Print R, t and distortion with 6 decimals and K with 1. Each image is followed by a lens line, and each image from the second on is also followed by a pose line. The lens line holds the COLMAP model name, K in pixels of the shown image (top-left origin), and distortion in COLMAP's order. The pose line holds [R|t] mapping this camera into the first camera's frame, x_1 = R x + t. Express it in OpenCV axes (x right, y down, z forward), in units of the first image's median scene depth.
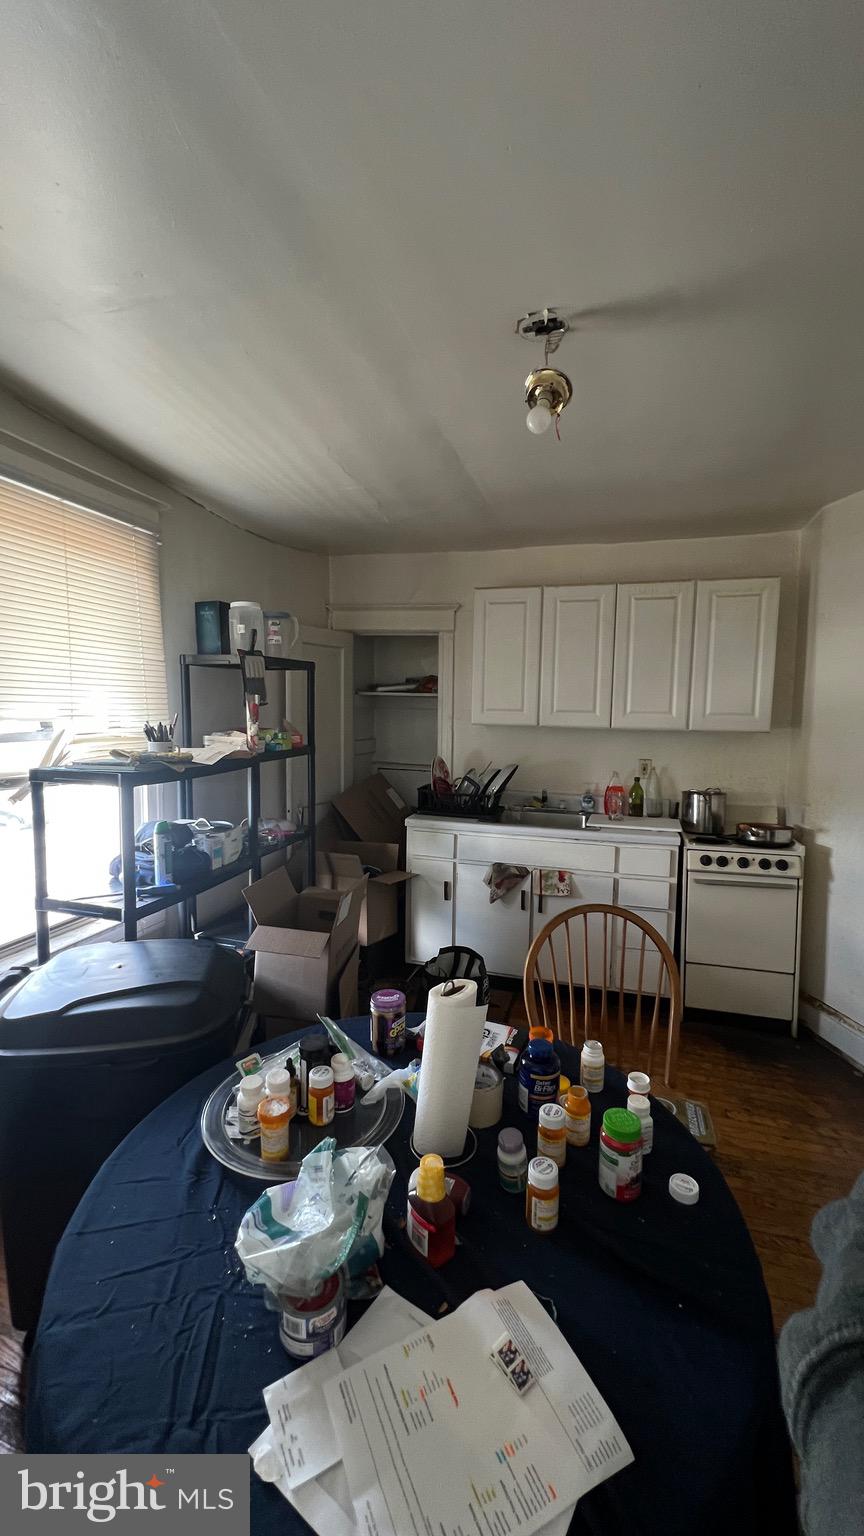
lens RADIAL K [[611.3, 0, 435.4], [0, 611.3, 762.1], [0, 0, 1]] dist [-0.001607, 0.000207]
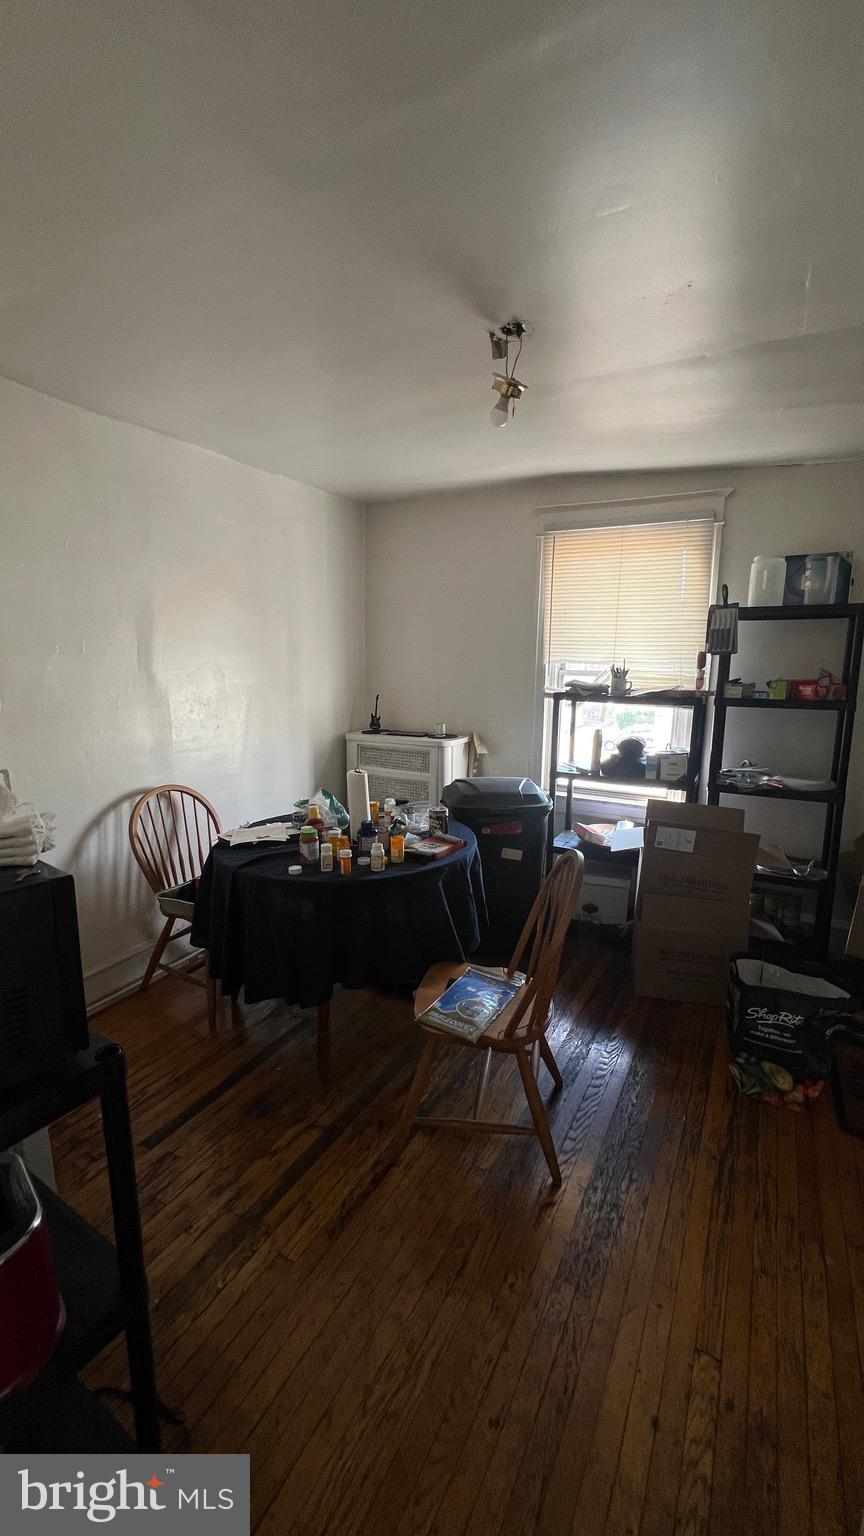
lens RADIAL K [[611.3, 0, 435.4], [0, 611.3, 762.1], [0, 0, 1]] dist [-0.001607, 0.000207]
pose [[-0.200226, 0.156335, -0.967196, 0.920179], [-0.099214, 0.978877, 0.178762, -0.047421], [0.974713, 0.131752, -0.180486, 0.718084]]
